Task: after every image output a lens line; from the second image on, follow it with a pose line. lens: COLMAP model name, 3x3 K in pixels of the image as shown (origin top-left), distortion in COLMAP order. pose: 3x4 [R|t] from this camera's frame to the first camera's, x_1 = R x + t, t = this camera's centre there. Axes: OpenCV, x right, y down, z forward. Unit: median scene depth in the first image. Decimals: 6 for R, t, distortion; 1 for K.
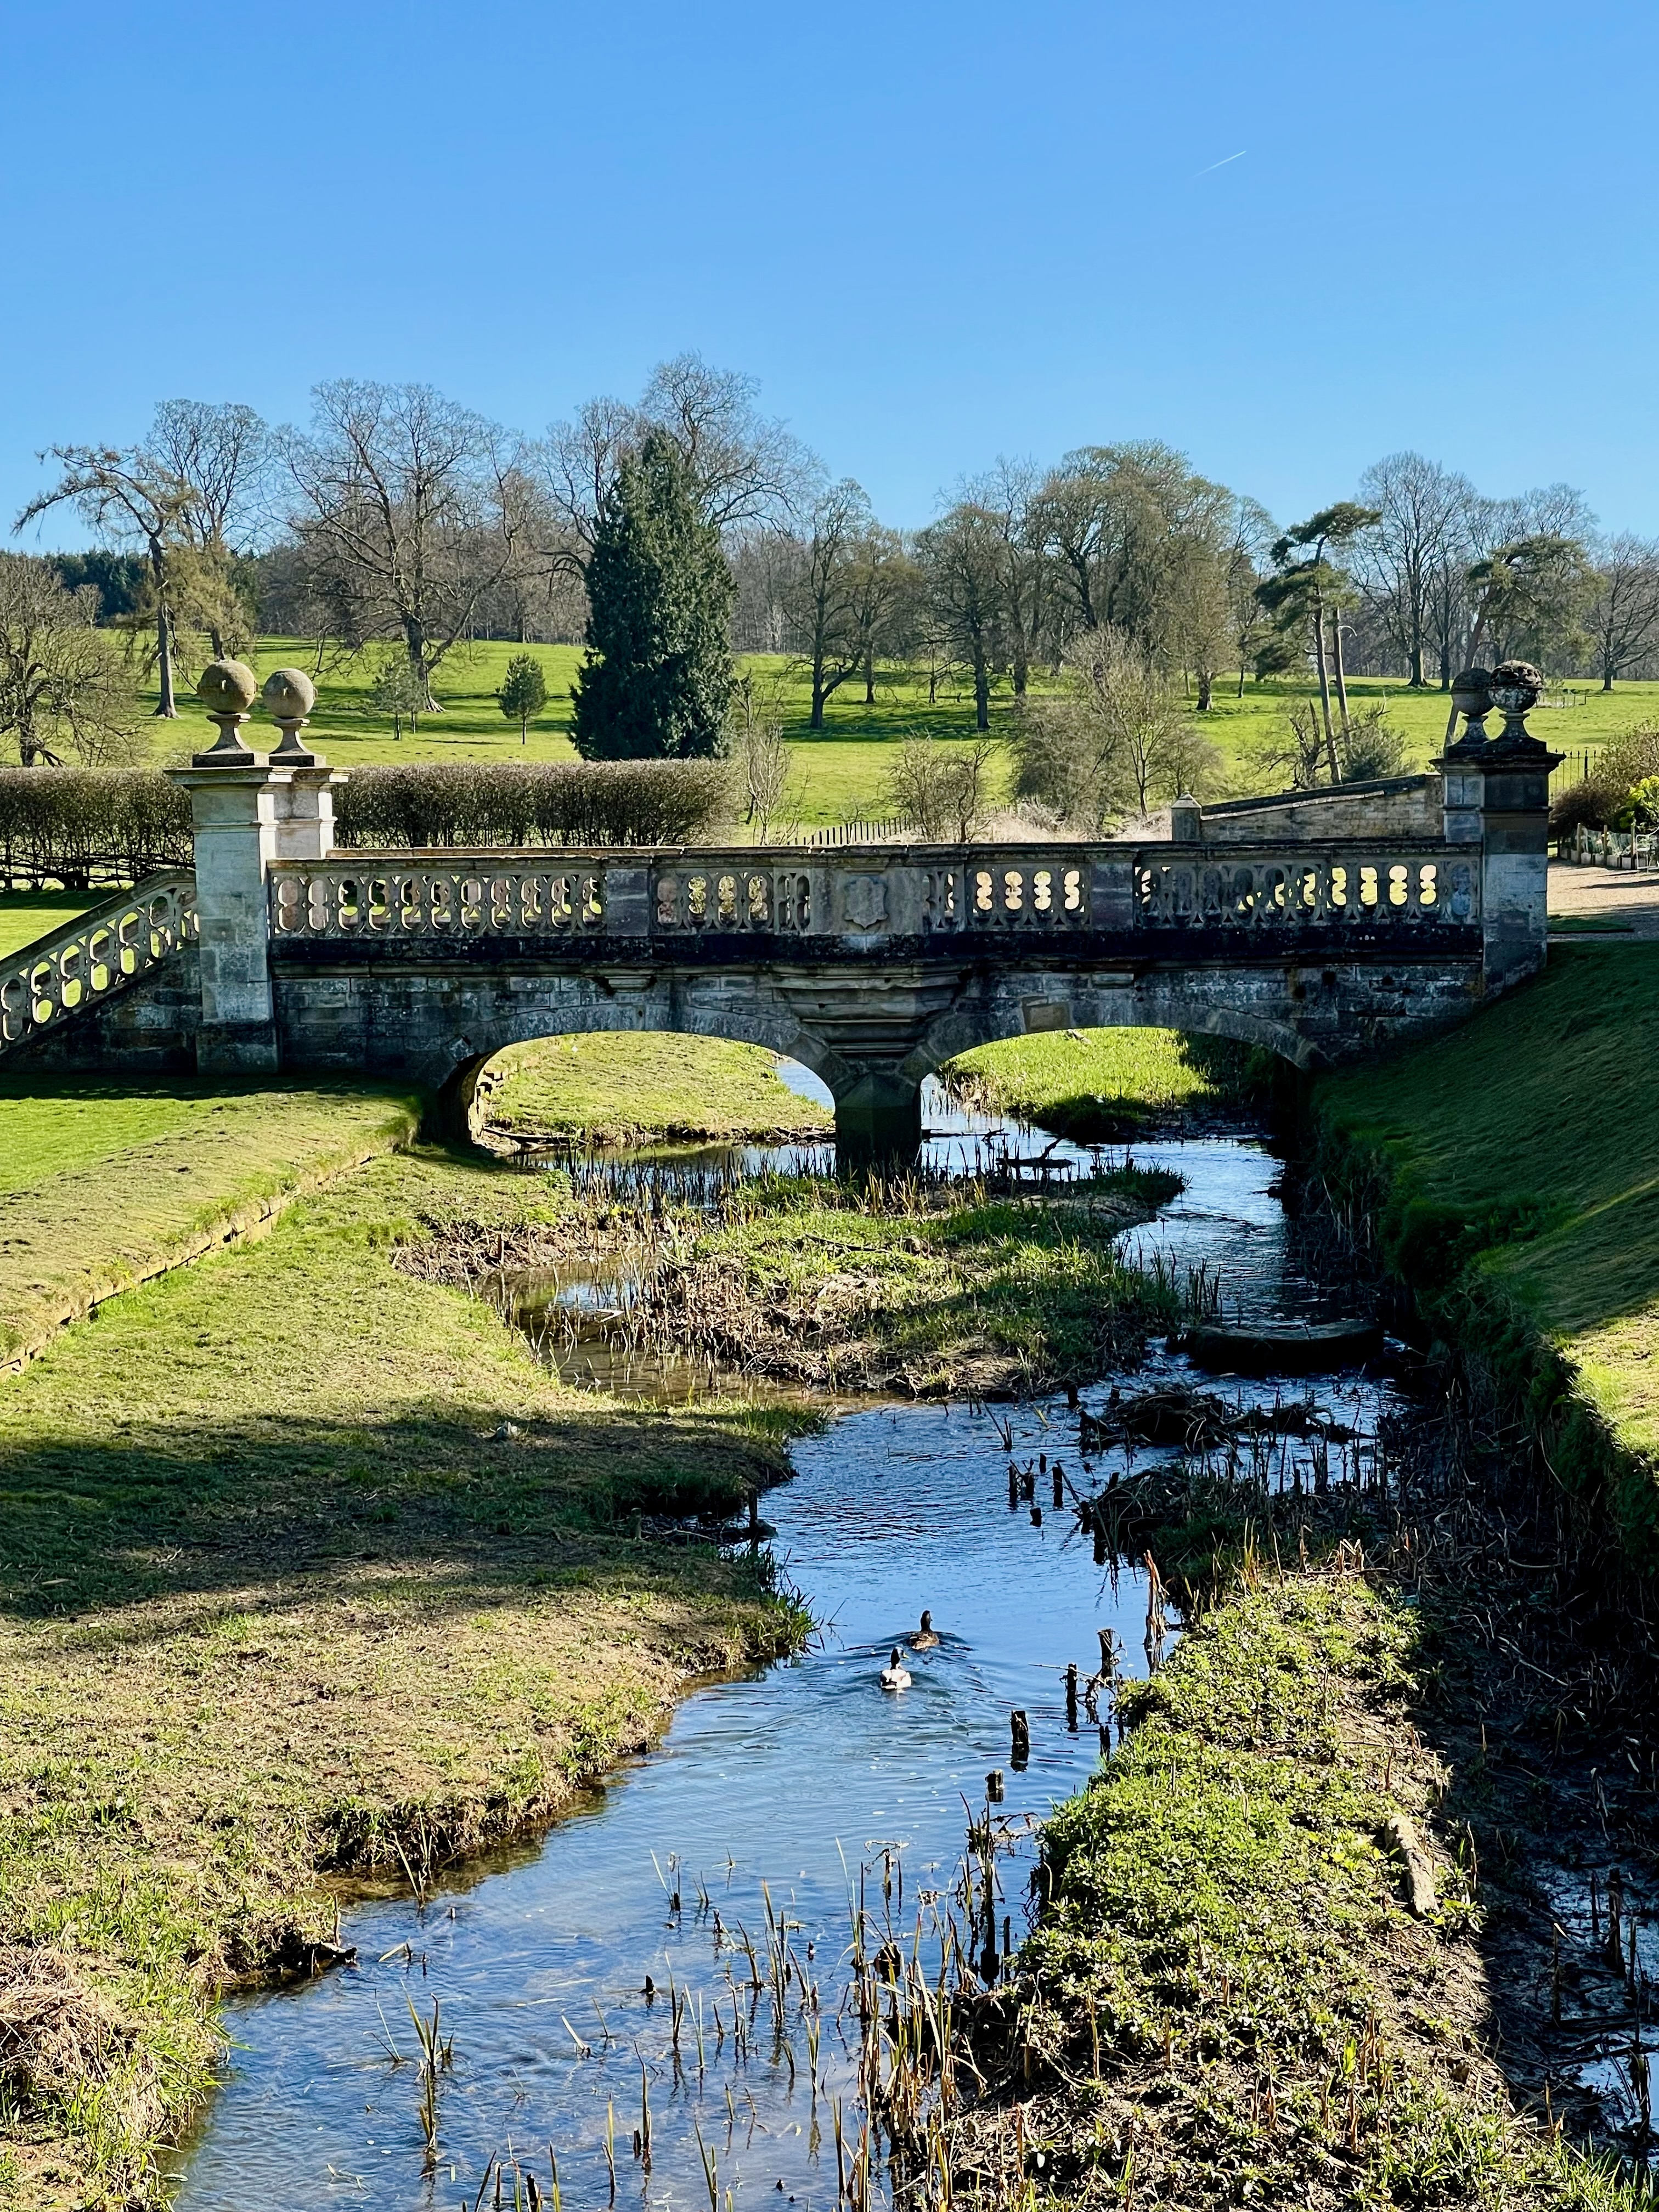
lens RADIAL K [[4406.9, 0, 829.5], [0, 4406.9, 1106.0], [0, 0, 1]] dist [0.123600, 0.398560]
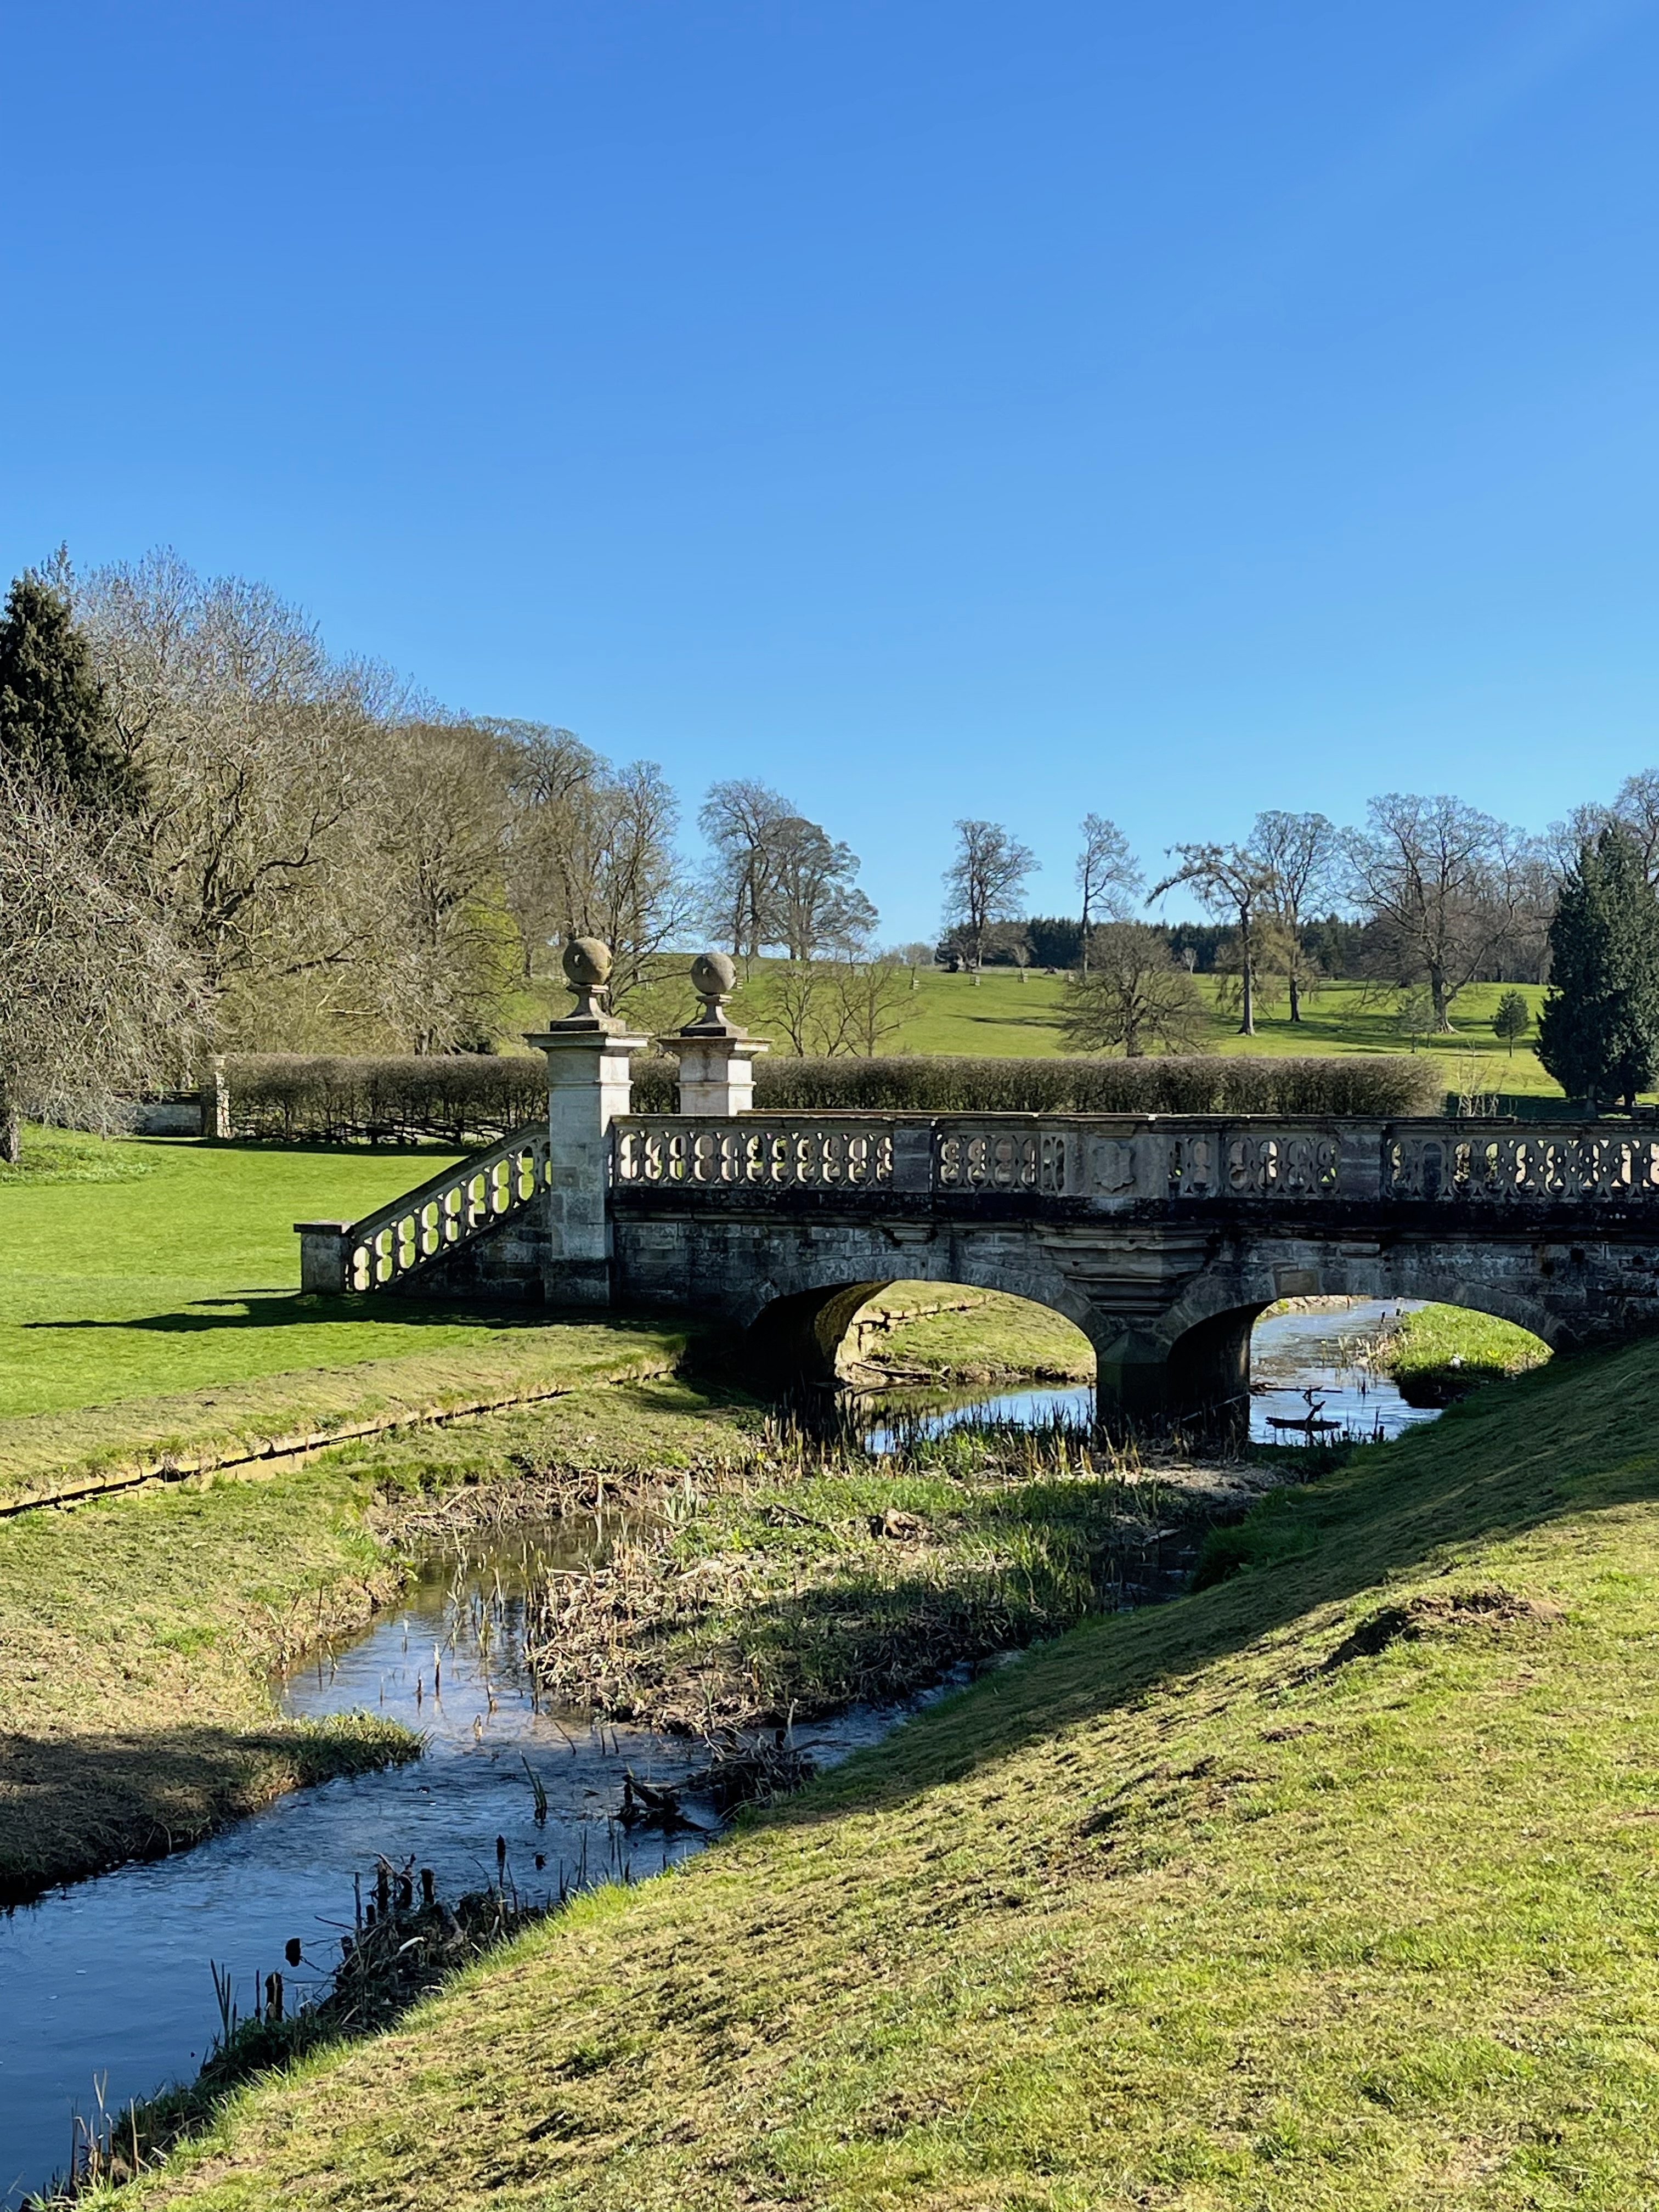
lens RADIAL K [[3024.4, 0, 829.5], [0, 3024.4, 1106.0], [0, 0, 1]] dist [0.141570, -0.061194]
pose [[0.946222, 0.019572, -0.322927, 0.160521], [-0.041195, 0.997332, -0.060261, -0.013122], [0.320886, 0.070323, 0.944503, 0.272384]]
